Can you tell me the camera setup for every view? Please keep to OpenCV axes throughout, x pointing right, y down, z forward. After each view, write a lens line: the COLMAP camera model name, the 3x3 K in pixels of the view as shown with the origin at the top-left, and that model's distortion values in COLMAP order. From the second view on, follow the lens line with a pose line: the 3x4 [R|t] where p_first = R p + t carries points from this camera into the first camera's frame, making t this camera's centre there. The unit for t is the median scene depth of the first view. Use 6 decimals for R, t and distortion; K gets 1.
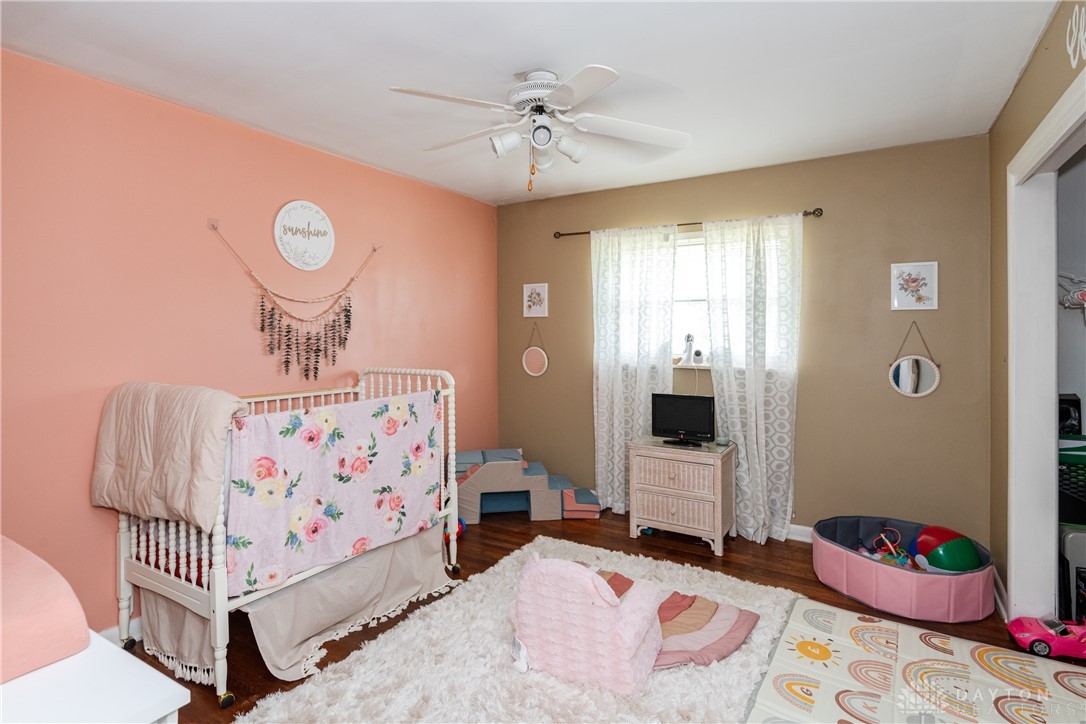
lens RADIAL K [[556.8, 0, 540.6], [0, 556.8, 340.0], [0, 0, 1]] dist [0.002408, -0.000168]
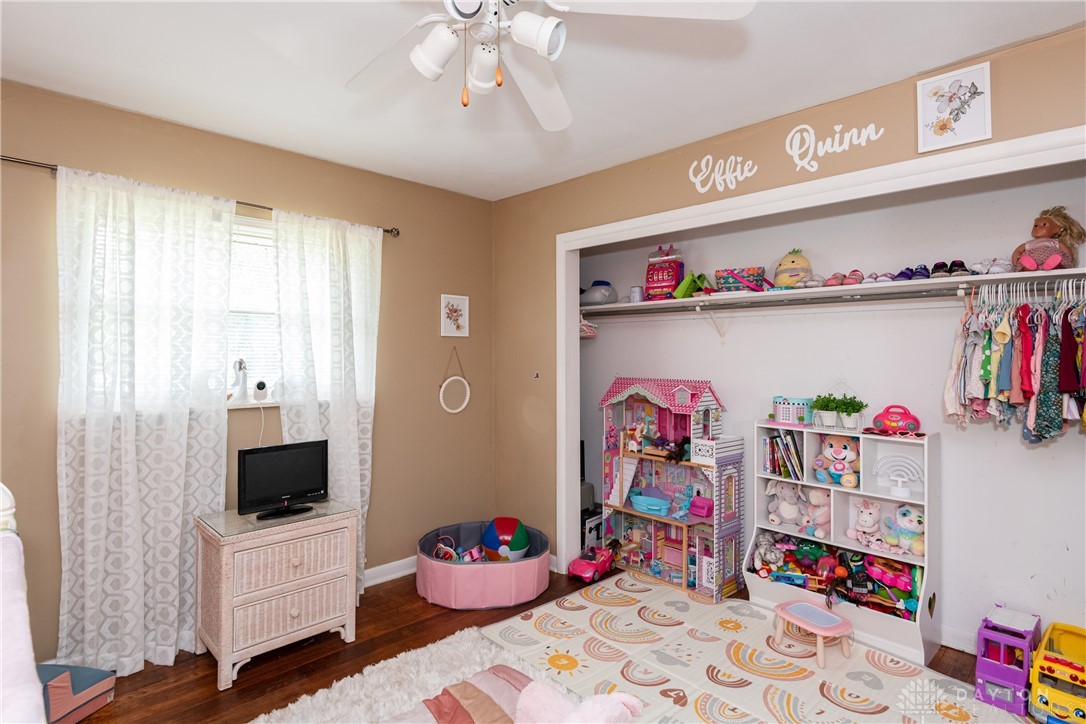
lens RADIAL K [[556.8, 0, 540.6], [0, 556.8, 340.0], [0, 0, 1]] dist [0.002408, -0.000168]
pose [[0.253198, 0.022703, 0.967148, -0.356943], [0.008405, 0.999635, -0.025666, -0.014851], [-0.967378, 0.014628, 0.252915, 0.498440]]
